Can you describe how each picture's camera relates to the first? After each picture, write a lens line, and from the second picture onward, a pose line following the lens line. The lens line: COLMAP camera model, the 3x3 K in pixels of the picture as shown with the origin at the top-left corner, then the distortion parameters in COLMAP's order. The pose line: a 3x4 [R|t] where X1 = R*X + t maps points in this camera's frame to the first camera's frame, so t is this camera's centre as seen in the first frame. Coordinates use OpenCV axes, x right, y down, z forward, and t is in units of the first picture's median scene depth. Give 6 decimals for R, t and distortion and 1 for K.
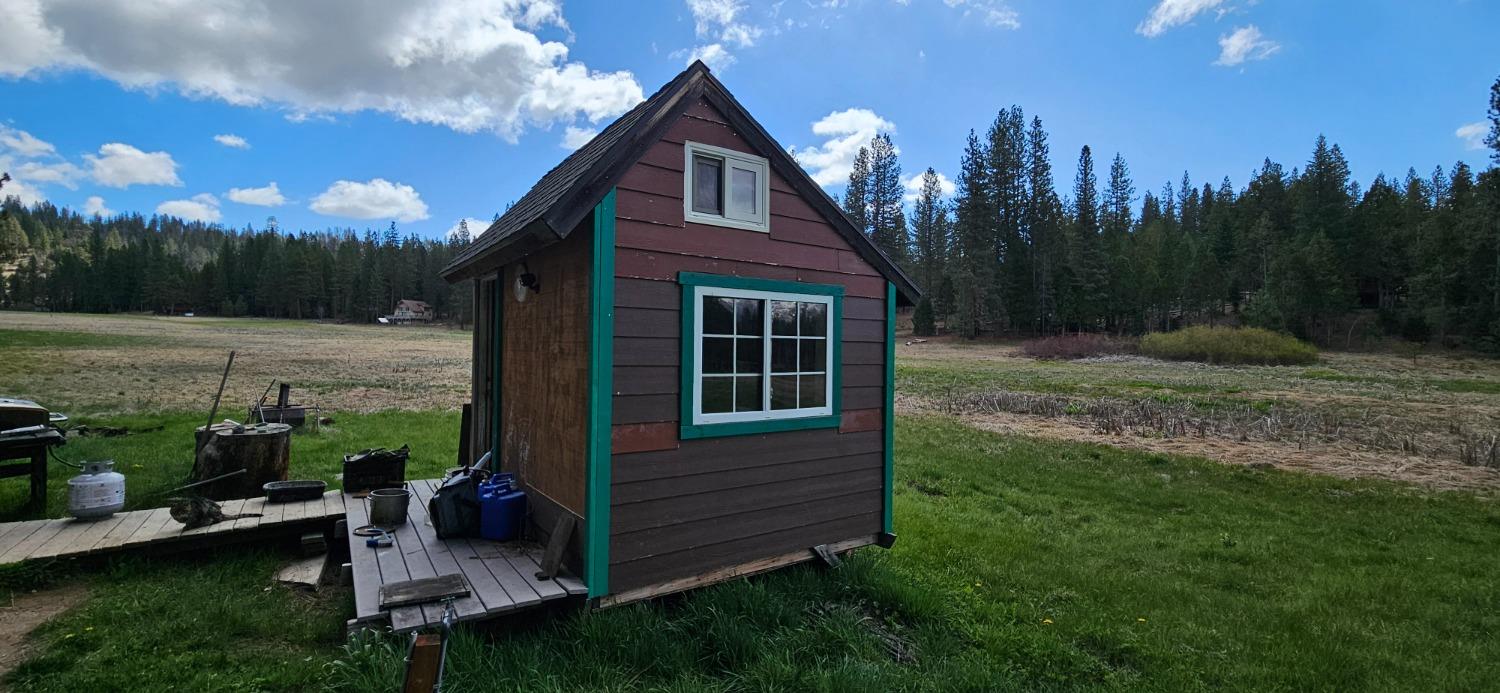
lens RADIAL K [[617.5, 0, 753.3], [0, 617.5, 348.6], [0, 0, 1]] dist [-0.001714, 0.000636]
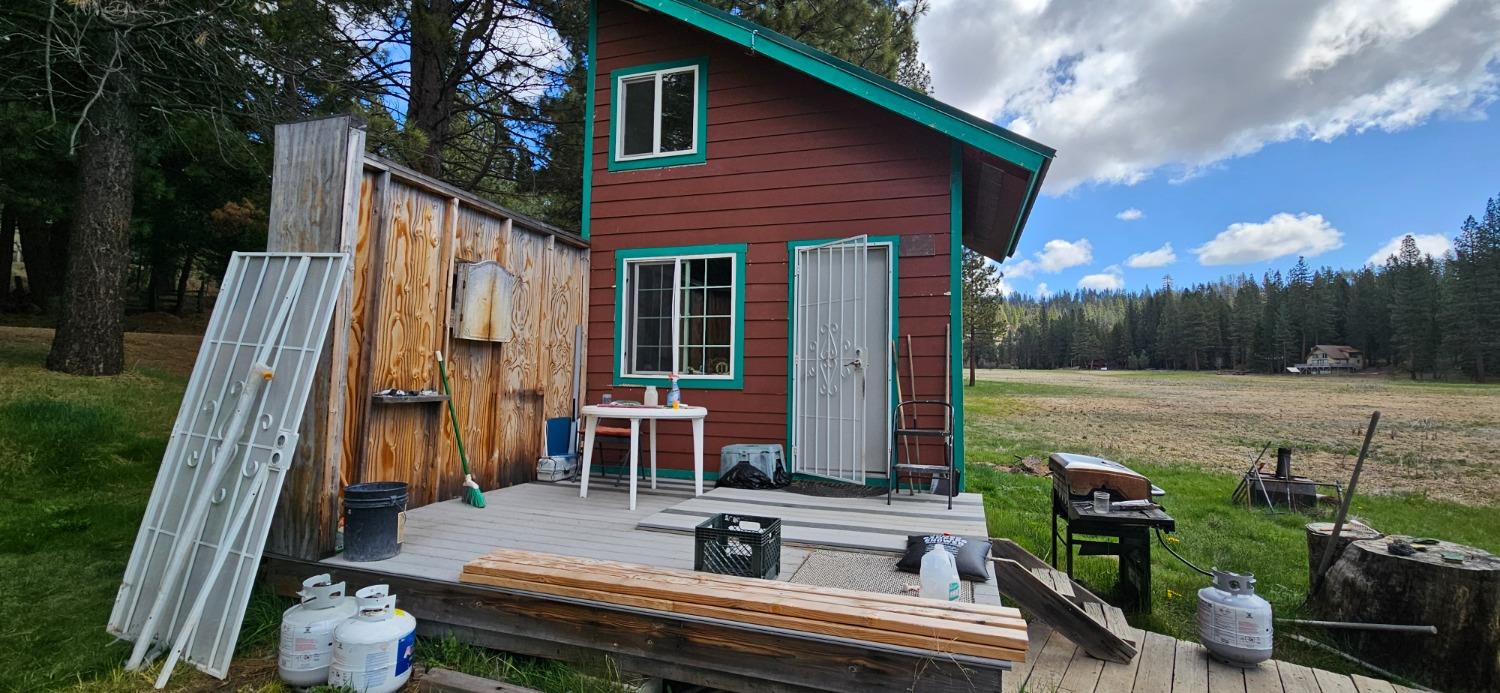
lens RADIAL K [[617.5, 0, 758.8], [0, 617.5, 344.4], [0, 0, 1]] dist [-0.001714, 0.000636]
pose [[0.318084, -0.060834, -0.946109, -0.033865], [-0.024686, 0.997069, -0.072410, -0.000243], [0.947741, 0.046388, 0.315650, 0.016811]]
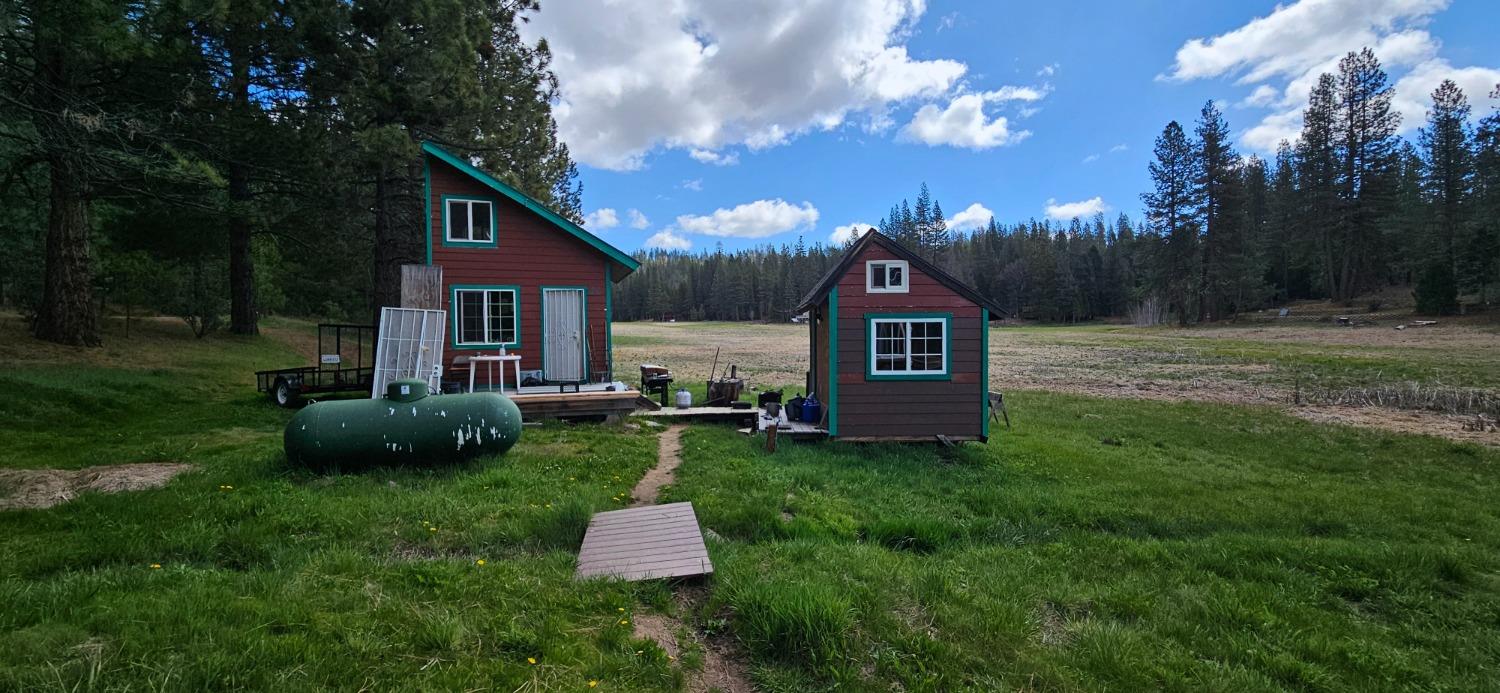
lens RADIAL K [[617.5, 0, 760.5], [0, 617.5, 344.3], [0, 0, 1]] dist [-0.001714, 0.000636]
pose [[0.826296, -0.012801, -0.563091, 0.045189], [0.015566, 0.999879, 0.000111, -0.000297], [0.563022, -0.008857, 0.826395, -0.063180]]
